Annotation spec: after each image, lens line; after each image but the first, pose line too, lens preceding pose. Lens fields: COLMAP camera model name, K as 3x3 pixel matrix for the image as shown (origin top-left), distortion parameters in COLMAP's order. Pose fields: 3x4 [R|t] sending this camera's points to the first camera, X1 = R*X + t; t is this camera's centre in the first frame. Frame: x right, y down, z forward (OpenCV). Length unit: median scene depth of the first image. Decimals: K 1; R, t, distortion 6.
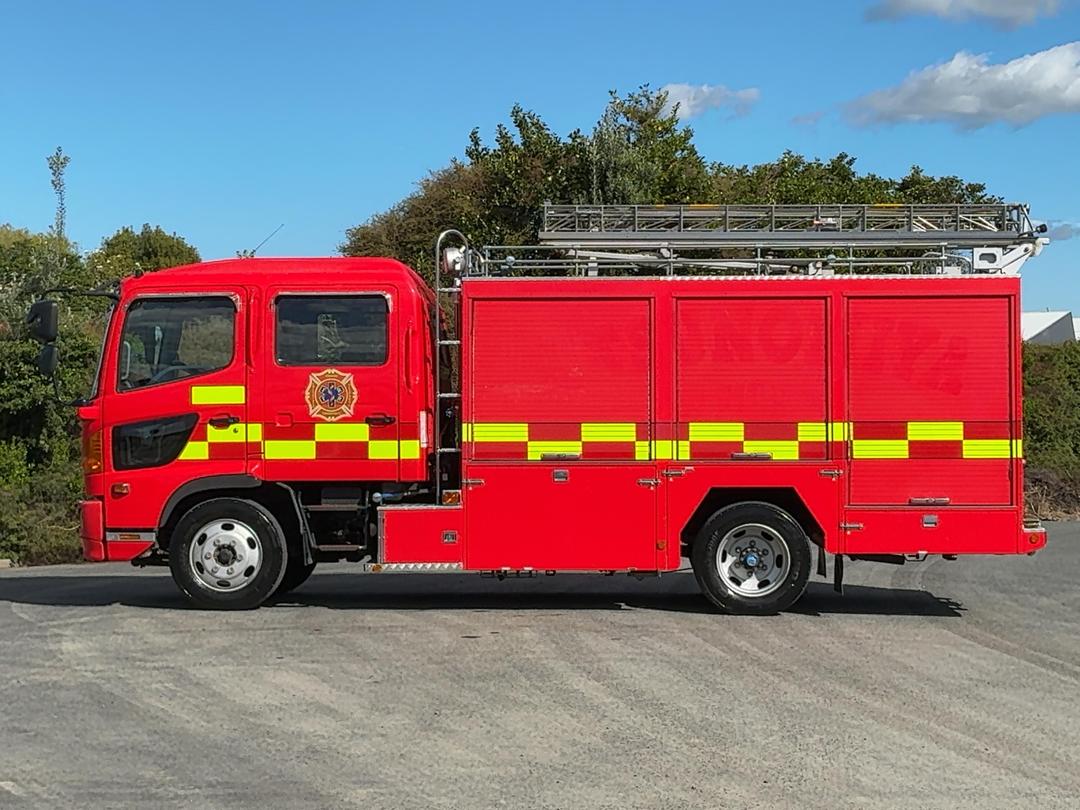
lens RADIAL K [[2431.2, 0, 540.0], [0, 2431.2, 405.0], [0, 0, 1]] dist [0.111579, 0.371838]
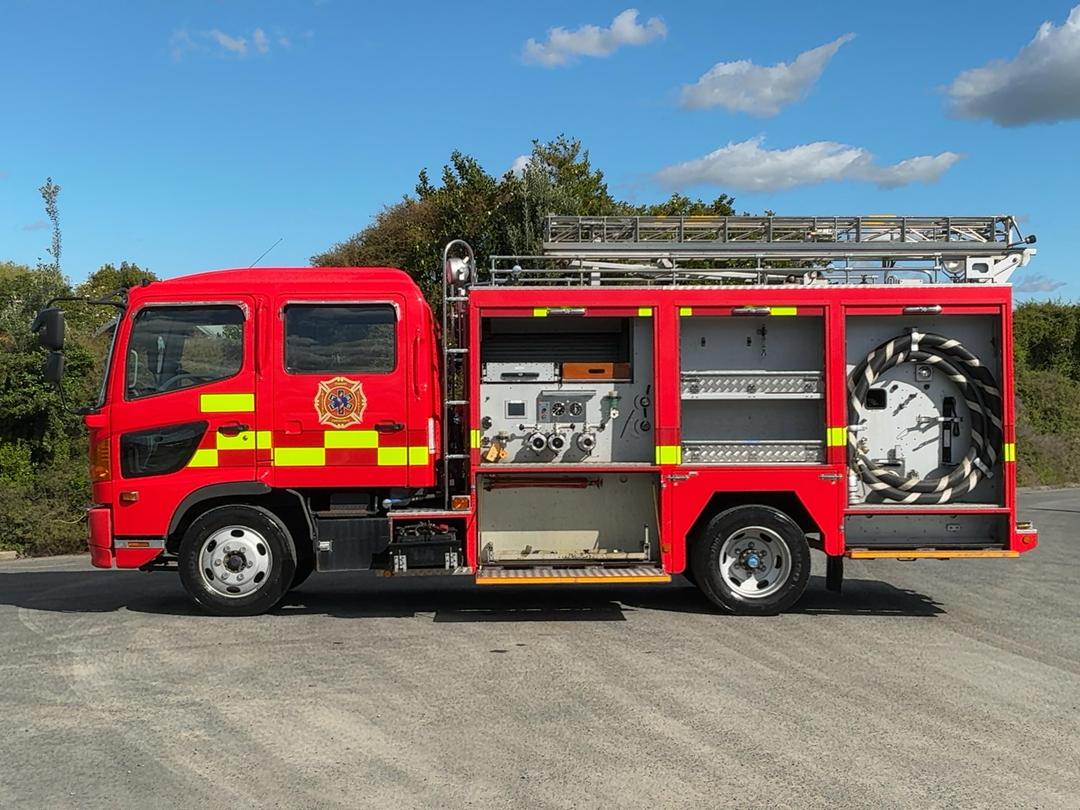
lens RADIAL K [[1785.2, 0, 540.0], [0, 1785.2, 405.0], [0, 0, 1]] dist [0.120661, 0.050139]
pose [[0.997522, -0.003799, 0.070258, -0.055159], [0.003703, 0.999992, 0.001492, -0.003885], [-0.070263, -0.001228, 0.997528, 0.250664]]
